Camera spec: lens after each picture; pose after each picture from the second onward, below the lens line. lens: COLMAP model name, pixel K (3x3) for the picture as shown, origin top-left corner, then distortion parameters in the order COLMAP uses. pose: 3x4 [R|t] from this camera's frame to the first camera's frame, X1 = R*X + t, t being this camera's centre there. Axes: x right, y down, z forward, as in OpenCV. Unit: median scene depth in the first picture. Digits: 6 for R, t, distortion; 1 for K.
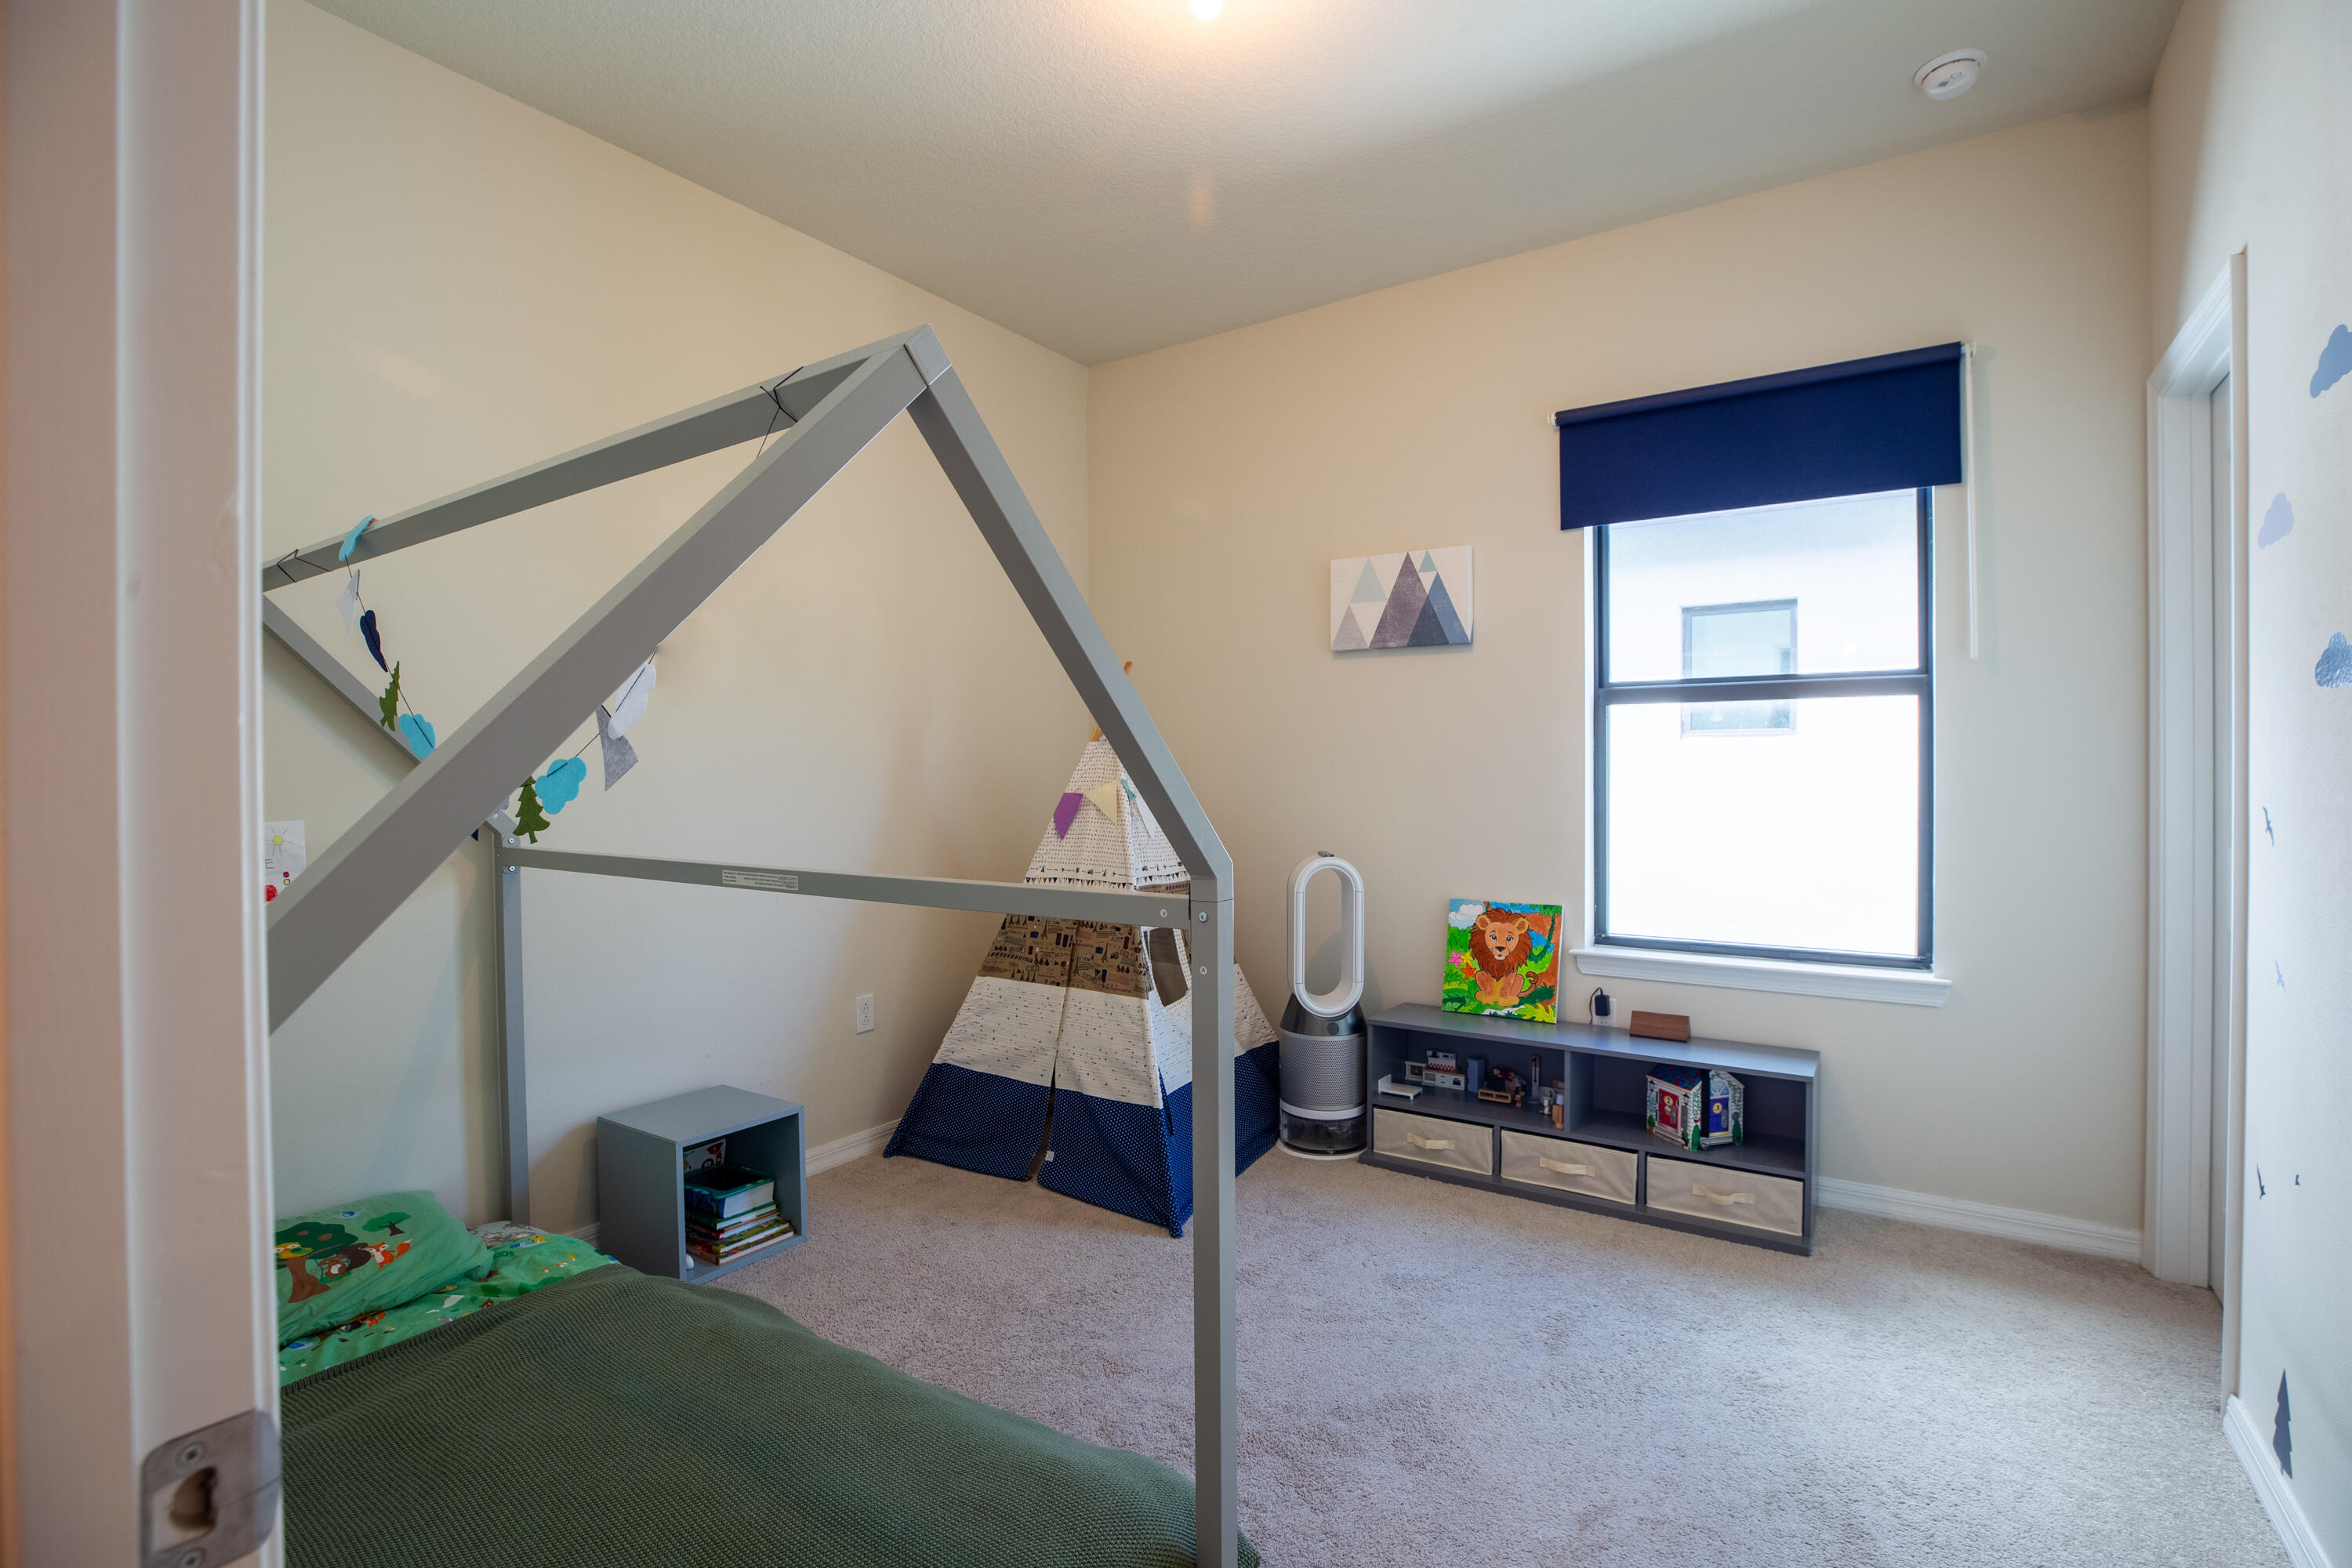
lens RADIAL K [[1075.0, 0, 1171.8], [0, 1075.0, 791.8], [0, 0, 1]] dist [-0.002462, 0.000250]
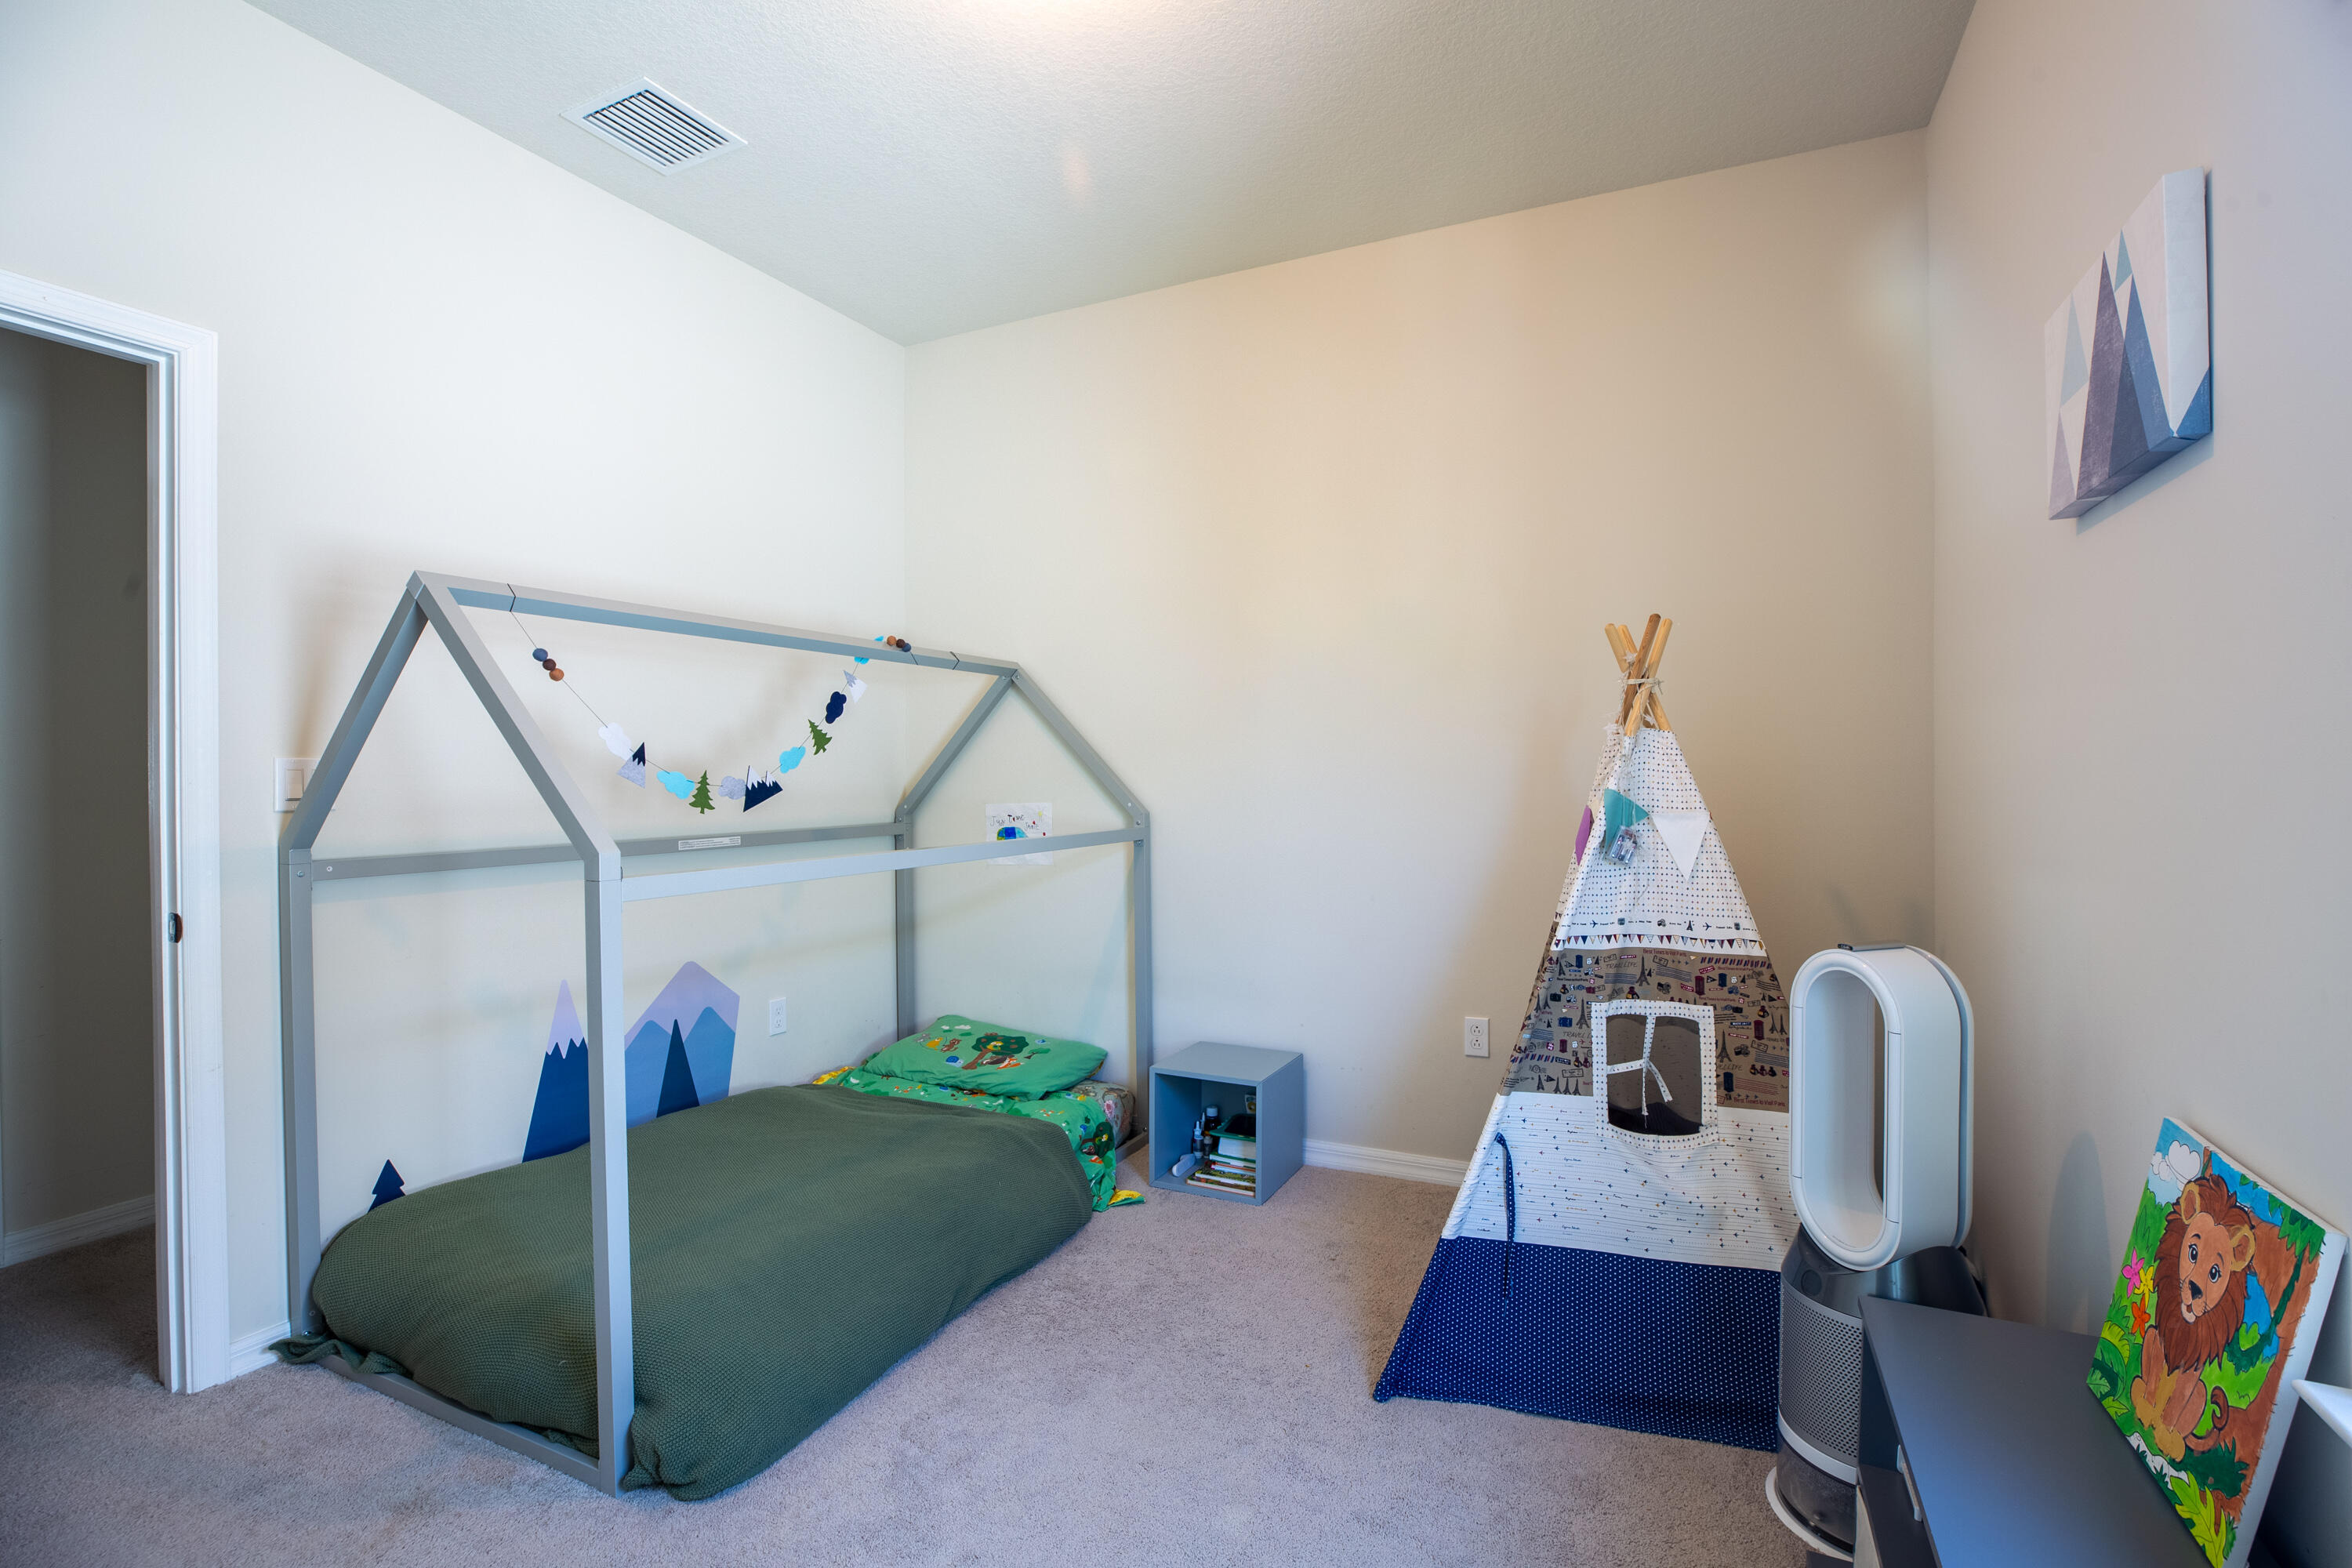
lens RADIAL K [[1075.0, 0, 1172.9], [0, 1075.0, 774.0], [0, 0, 1]] dist [-0.002462, 0.000250]
pose [[0.155303, 0.006833, -0.987843, 0.587169], [-0.008052, 0.999952, 0.005651, -0.022224], [0.987834, 0.007077, 0.155351, 0.600827]]
